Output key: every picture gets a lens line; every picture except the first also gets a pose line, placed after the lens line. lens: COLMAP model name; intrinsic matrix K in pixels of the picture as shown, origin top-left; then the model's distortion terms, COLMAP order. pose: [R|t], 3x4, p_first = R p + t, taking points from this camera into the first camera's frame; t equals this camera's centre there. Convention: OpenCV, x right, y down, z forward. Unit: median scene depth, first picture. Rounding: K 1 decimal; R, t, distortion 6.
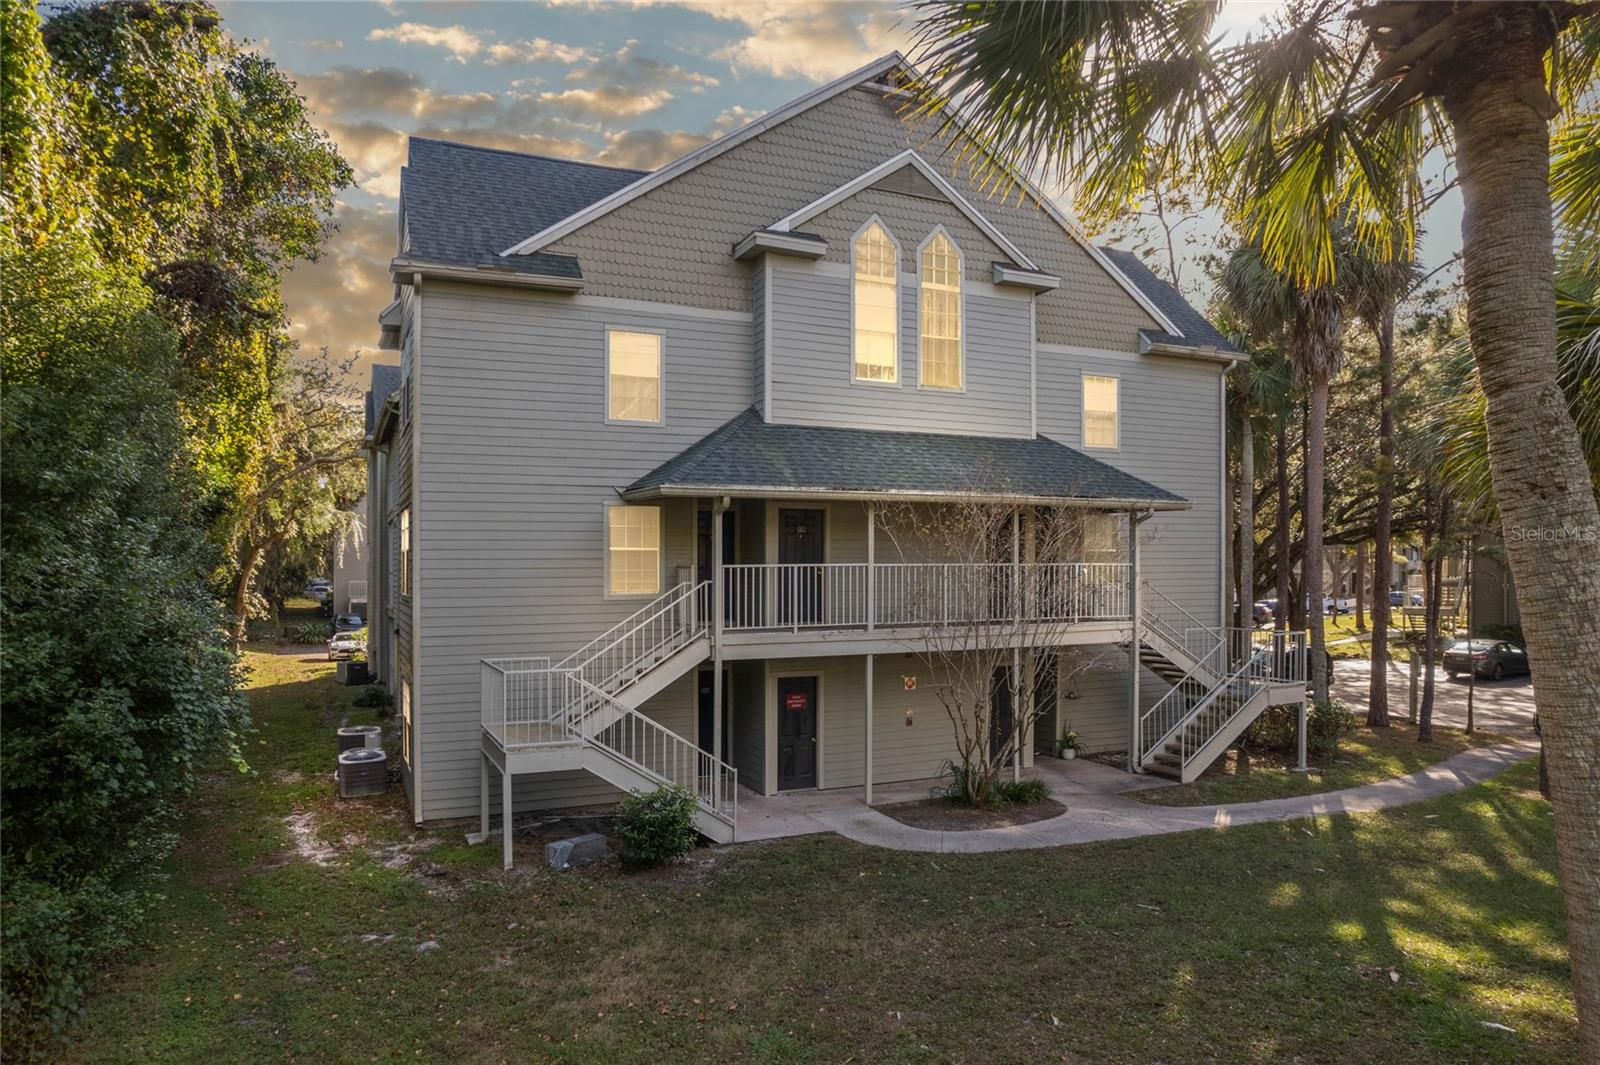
lens RADIAL K [[1041.1, 0, 800.0], [0, 1041.1, 532.5], [0, 0, 1]] dist [-0.072680, 0.082674]
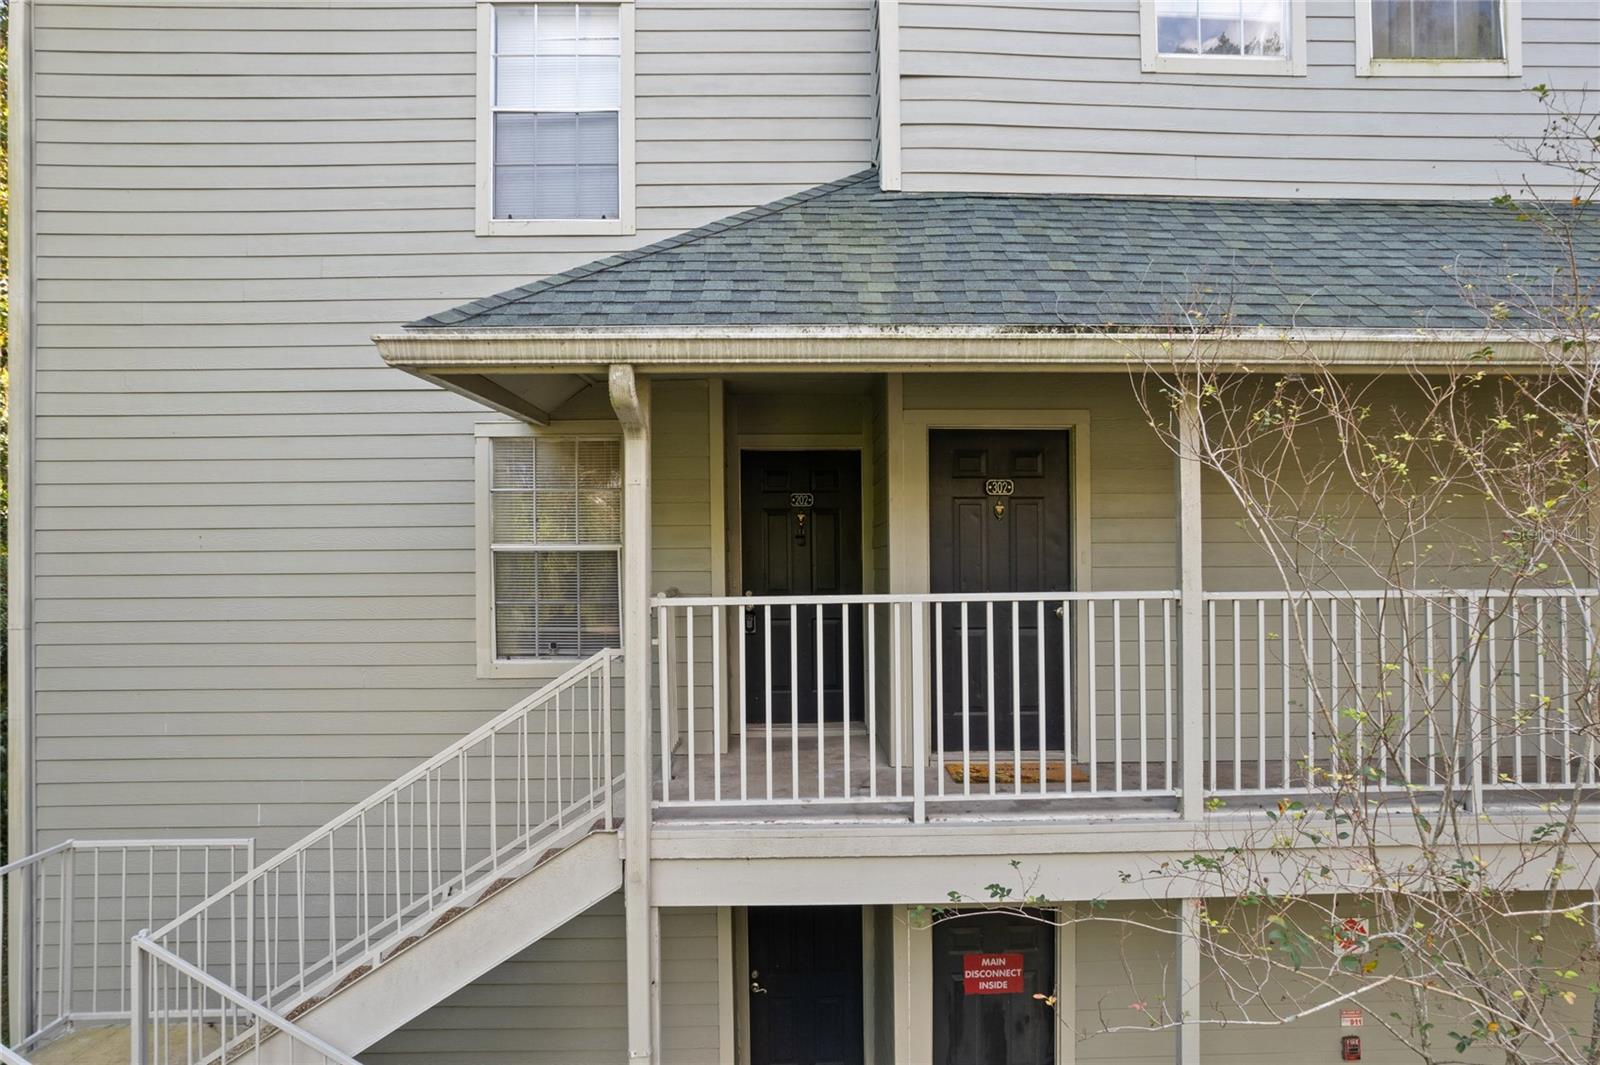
lens RADIAL K [[1041.1, 0, 800.0], [0, 1041.1, 532.5], [0, 0, 1]] dist [-0.072680, 0.082674]
pose [[0.919335, -0.020029, -0.392966, 0.081286], [0.016784, 0.999791, -0.011693, 0.014944], [0.393118, 0.004154, 0.919479, 0.682839]]
